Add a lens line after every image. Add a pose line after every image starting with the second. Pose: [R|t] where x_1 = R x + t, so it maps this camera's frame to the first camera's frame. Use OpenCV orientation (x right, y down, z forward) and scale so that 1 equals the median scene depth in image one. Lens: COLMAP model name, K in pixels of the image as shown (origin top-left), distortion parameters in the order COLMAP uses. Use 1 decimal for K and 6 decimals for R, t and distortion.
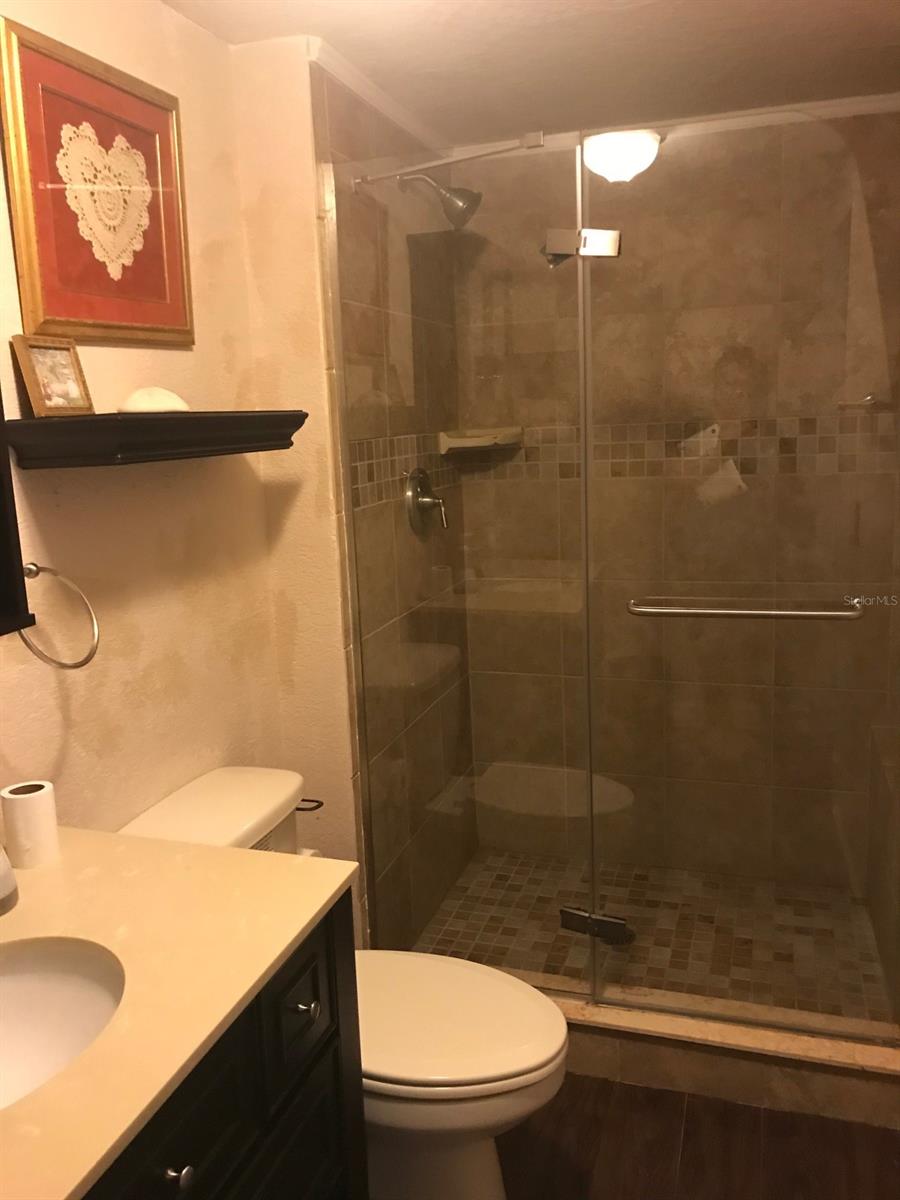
lens RADIAL K [[986.7, 0, 448.6], [0, 986.7, 600.9], [0, 0, 1]] dist [-0.039152, 0.044166]
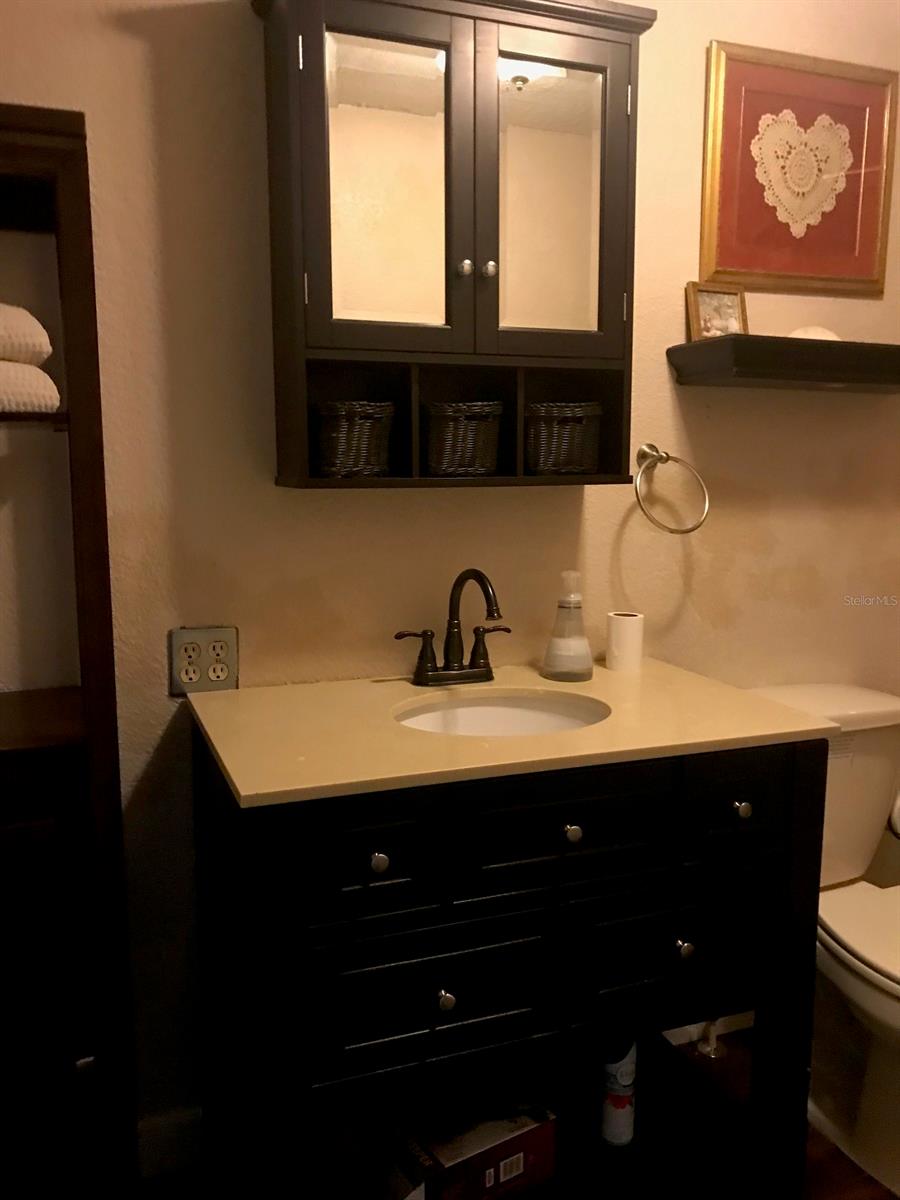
lens RADIAL K [[986.7, 0, 449.1], [0, 986.7, 599.2], [0, 0, 1]] dist [-0.039152, 0.044166]
pose [[0.632704, 0.155071, -0.758708, 0.388236], [-0.172534, 0.983347, 0.057105, 0.118505], [0.754929, 0.094772, 0.648923, -0.059488]]
